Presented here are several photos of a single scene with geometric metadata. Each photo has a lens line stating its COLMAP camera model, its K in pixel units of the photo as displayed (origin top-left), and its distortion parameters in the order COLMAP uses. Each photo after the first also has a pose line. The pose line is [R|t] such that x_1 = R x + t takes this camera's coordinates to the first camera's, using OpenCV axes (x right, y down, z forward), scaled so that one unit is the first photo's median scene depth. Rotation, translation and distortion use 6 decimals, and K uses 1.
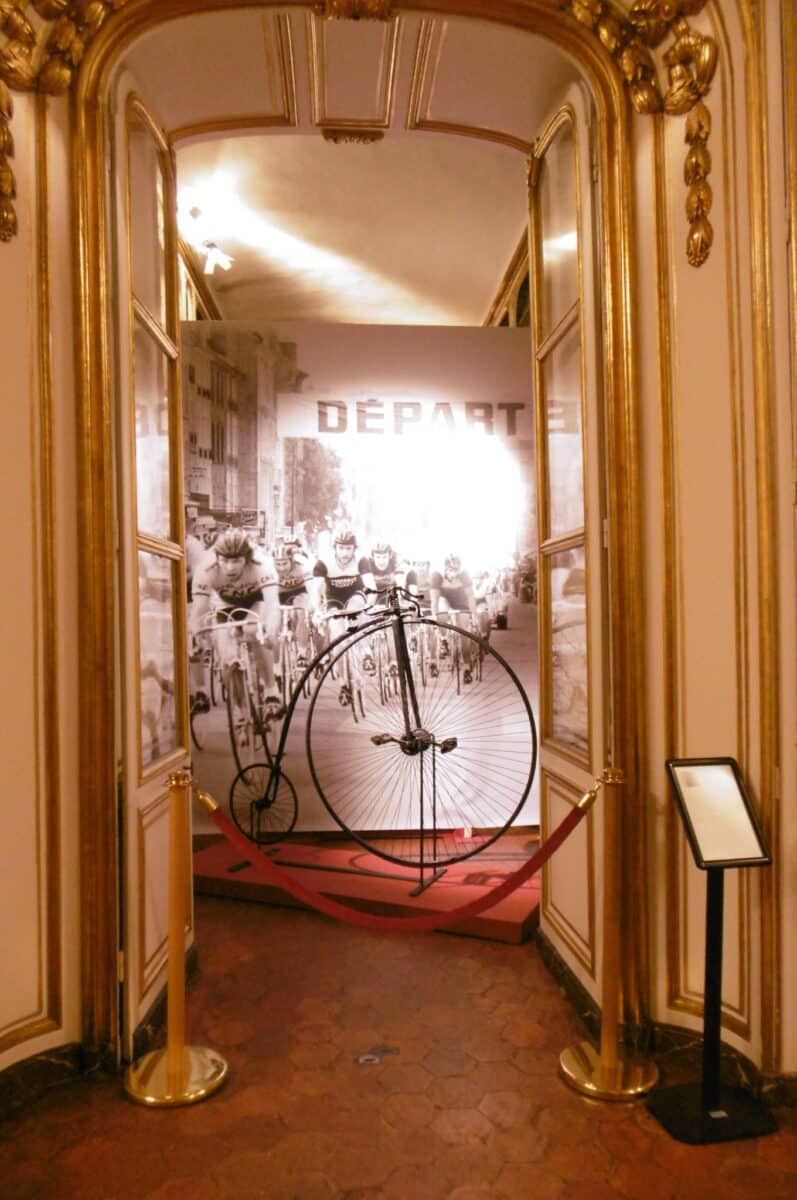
lens RADIAL K [[845.5, 0, 402.3], [0, 845.5, 591.1], [0, 0, 1]] dist [0.058057, -0.000215]
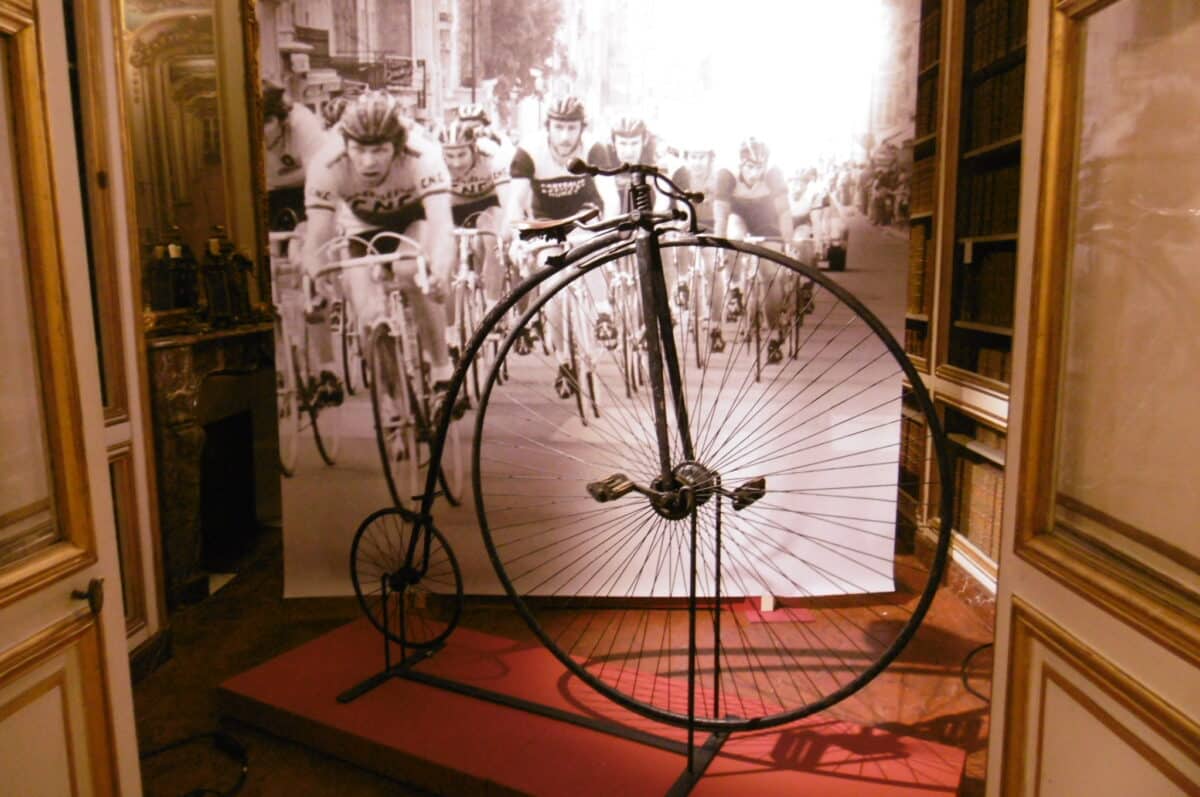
lens RADIAL K [[845.5, 0, 593.5], [0, 845.5, 365.1], [0, 0, 1]] dist [0.058057, -0.000215]
pose [[0.995455, 0.013525, -0.094271, 0.008095], [-0.000943, 0.991215, 0.132256, 0.033490], [0.095231, -0.131566, 0.986722, 0.416849]]
